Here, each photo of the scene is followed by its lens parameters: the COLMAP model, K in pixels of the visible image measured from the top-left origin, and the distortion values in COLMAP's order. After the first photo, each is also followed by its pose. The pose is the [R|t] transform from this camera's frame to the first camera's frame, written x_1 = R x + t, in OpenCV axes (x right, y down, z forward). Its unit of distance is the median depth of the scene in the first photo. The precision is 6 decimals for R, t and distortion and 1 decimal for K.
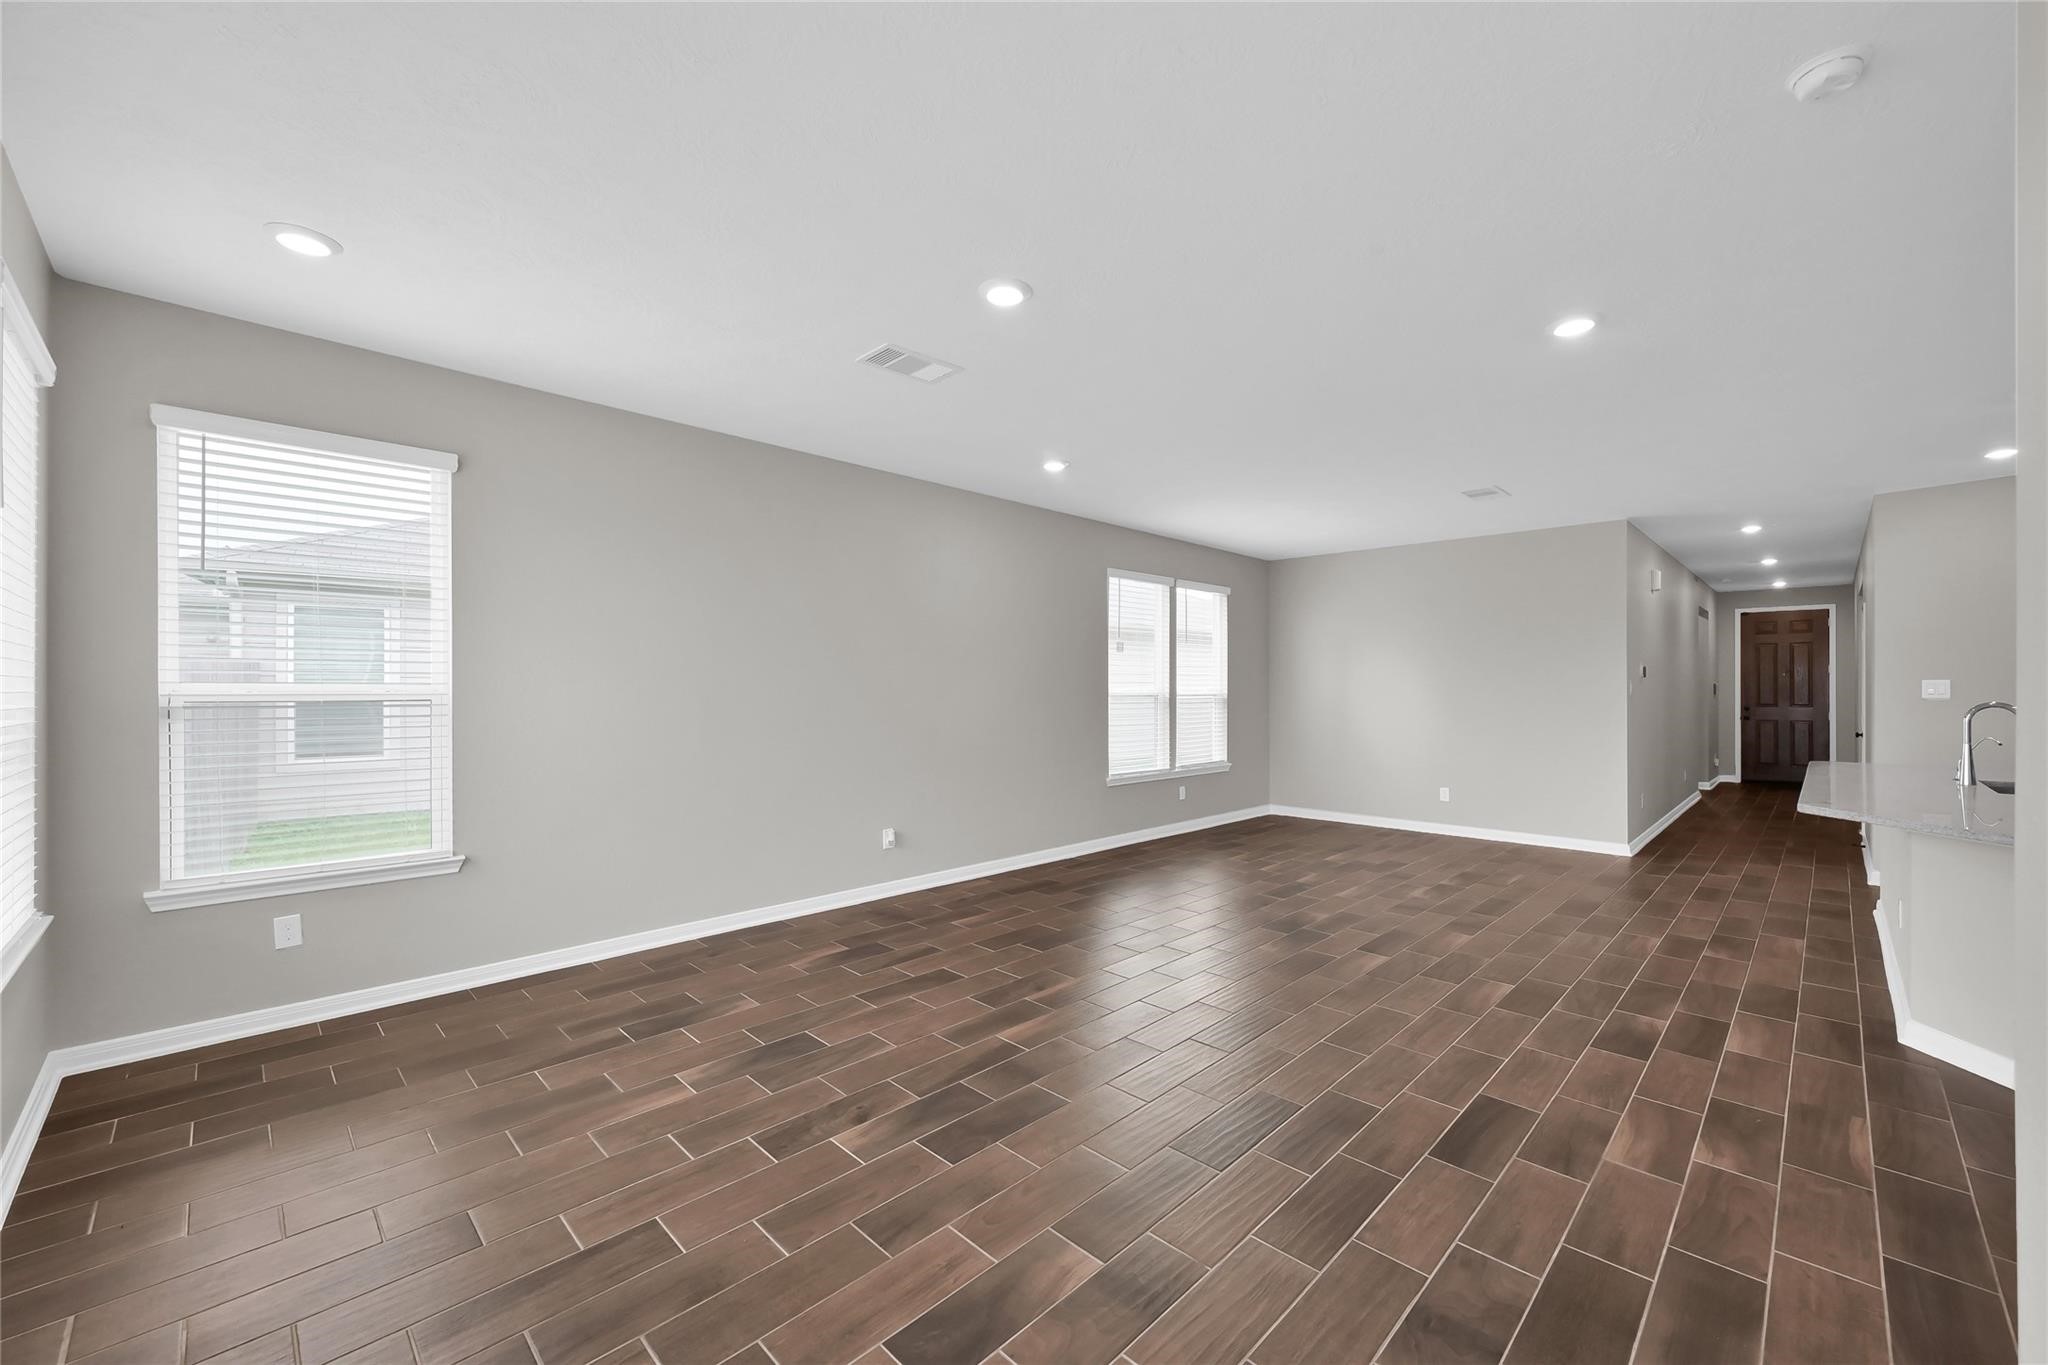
lens RADIAL K [[808.6, 0, 1046.8], [0, 808.6, 687.0], [0, 0, 1]] dist [-0.001930, 0.001142]
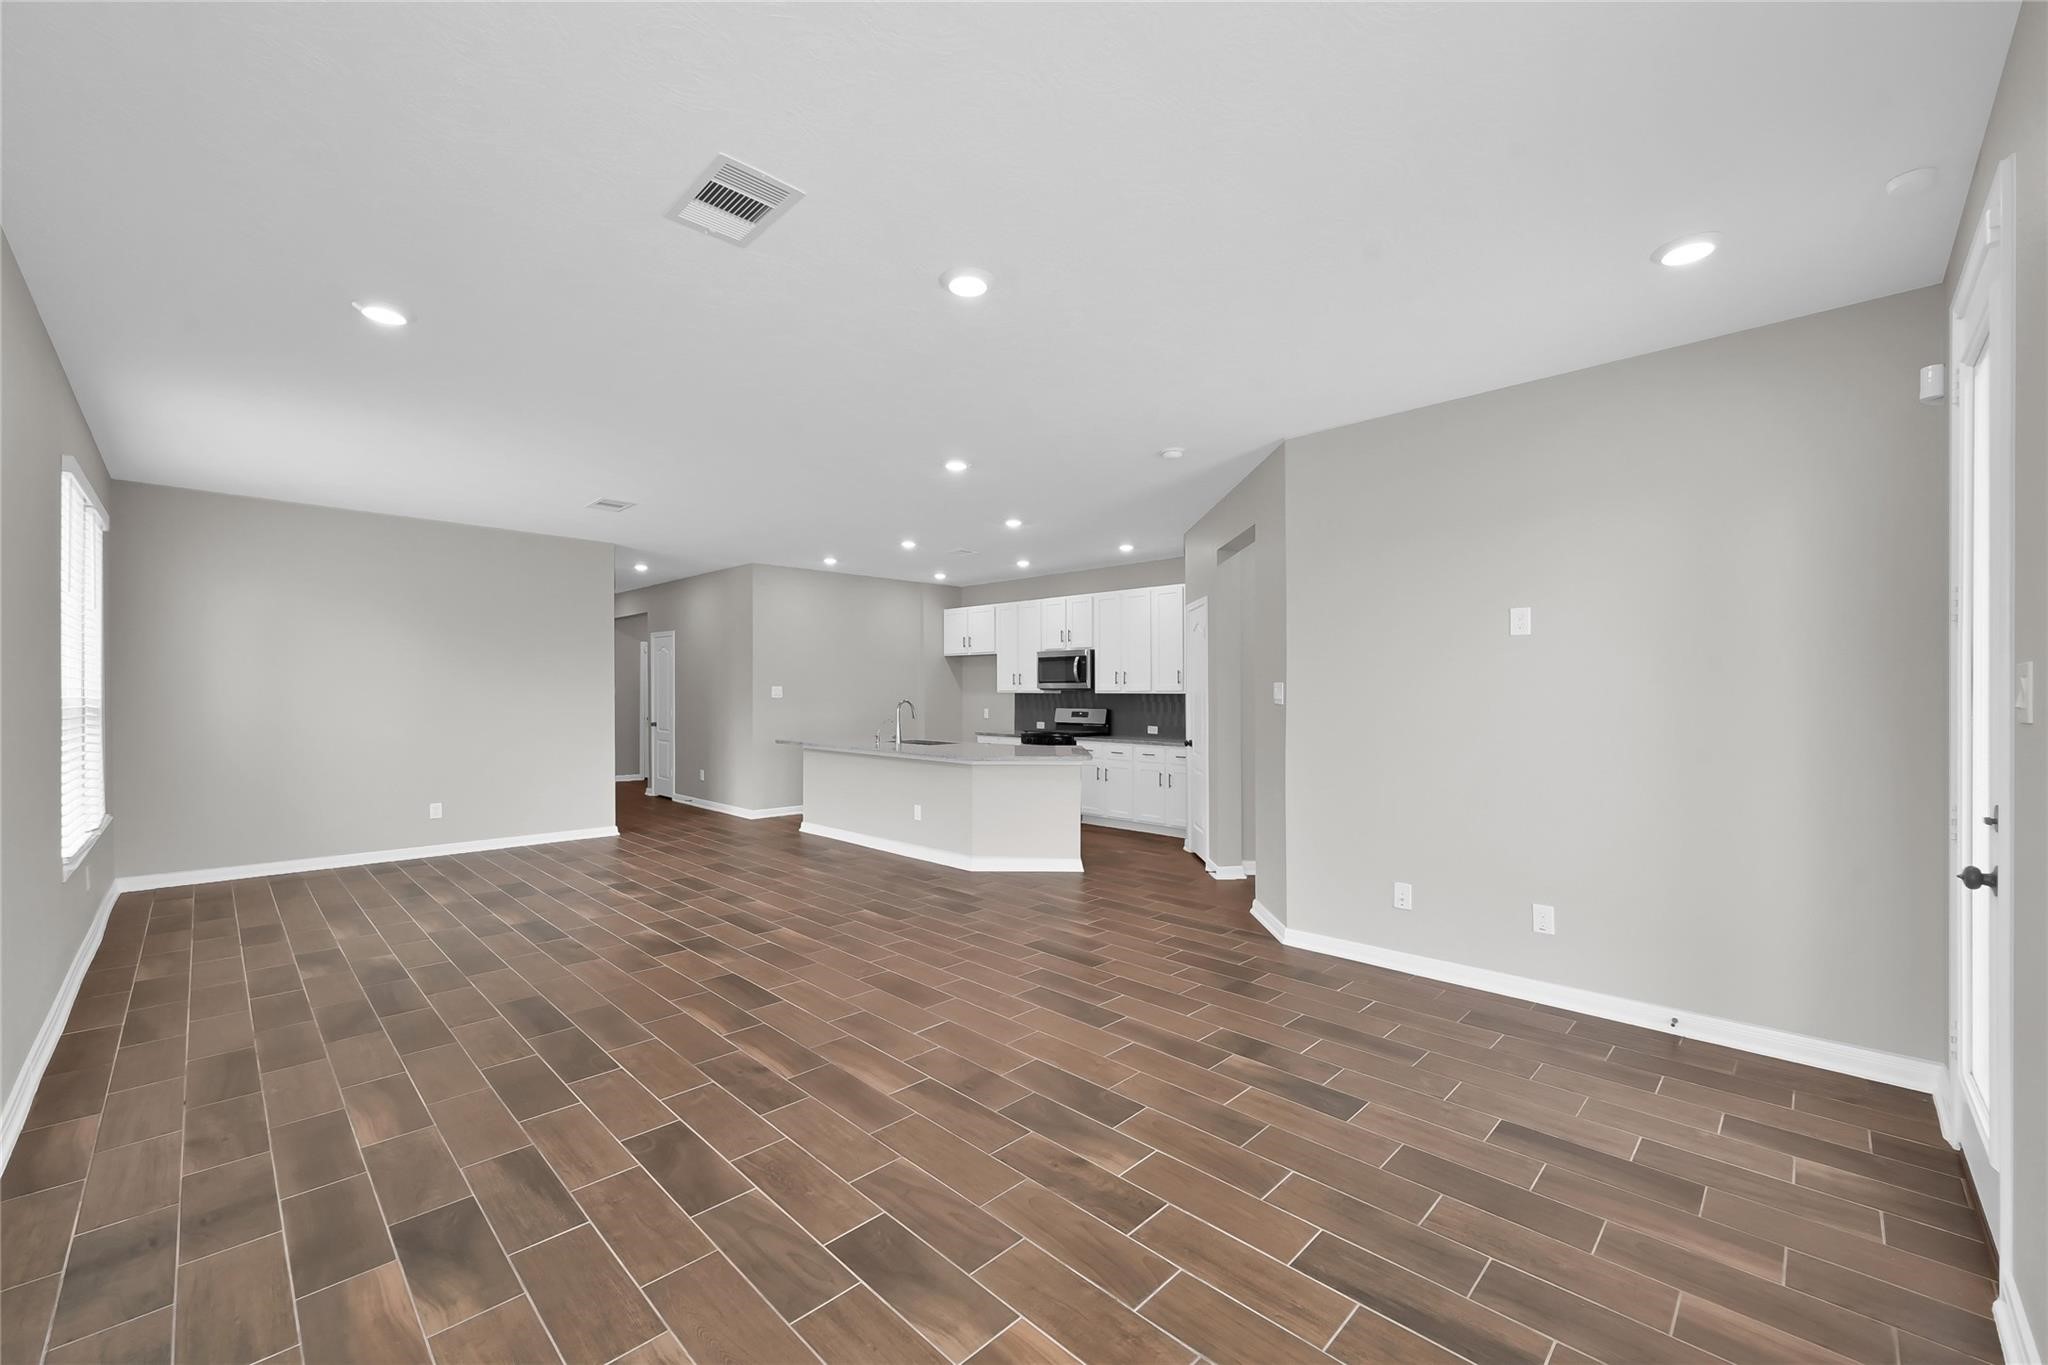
lens RADIAL K [[808.6, 0, 1023.5], [0, 808.6, 682.4], [0, 0, 1]] dist [-0.001930, 0.001142]
pose [[0.011587, 0.011072, 0.999872, -0.718286], [-0.005299, 0.999925, -0.011011, -0.000961], [-0.999919, -0.005171, 0.011645, 0.654457]]
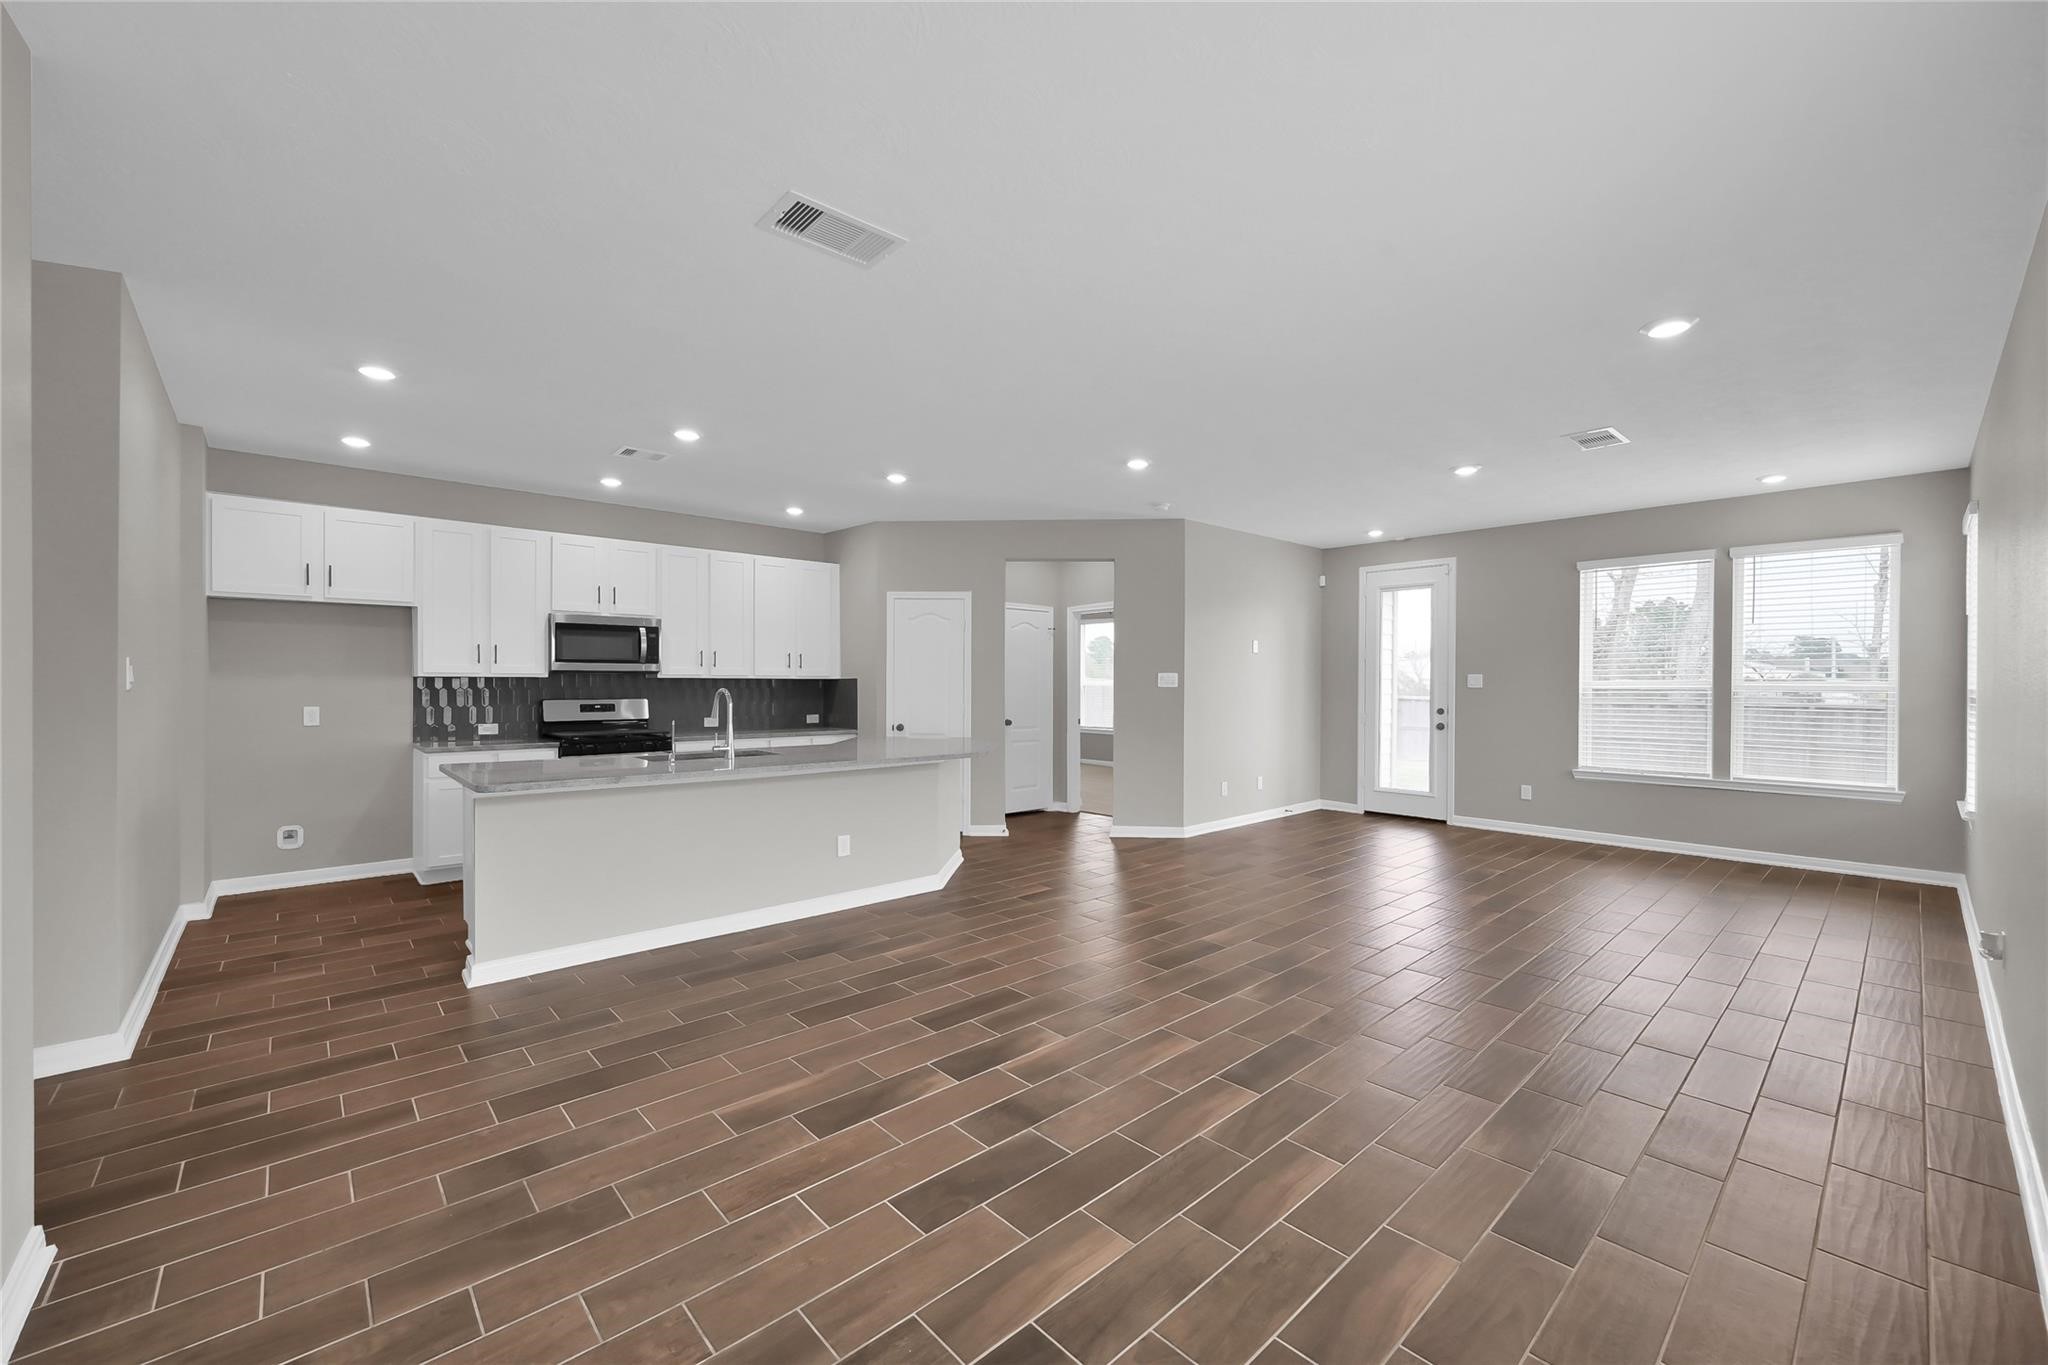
lens RADIAL K [[808.6, 0, 1046.5], [0, 808.6, 692.6], [0, 0, 1]] dist [-0.001930, 0.001142]
pose [[-0.998748, -0.007821, 0.049417, 0.573430], [-0.007136, 0.999876, 0.014017, 0.004297], [-0.049521, 0.013647, -0.998680, 2.051957]]
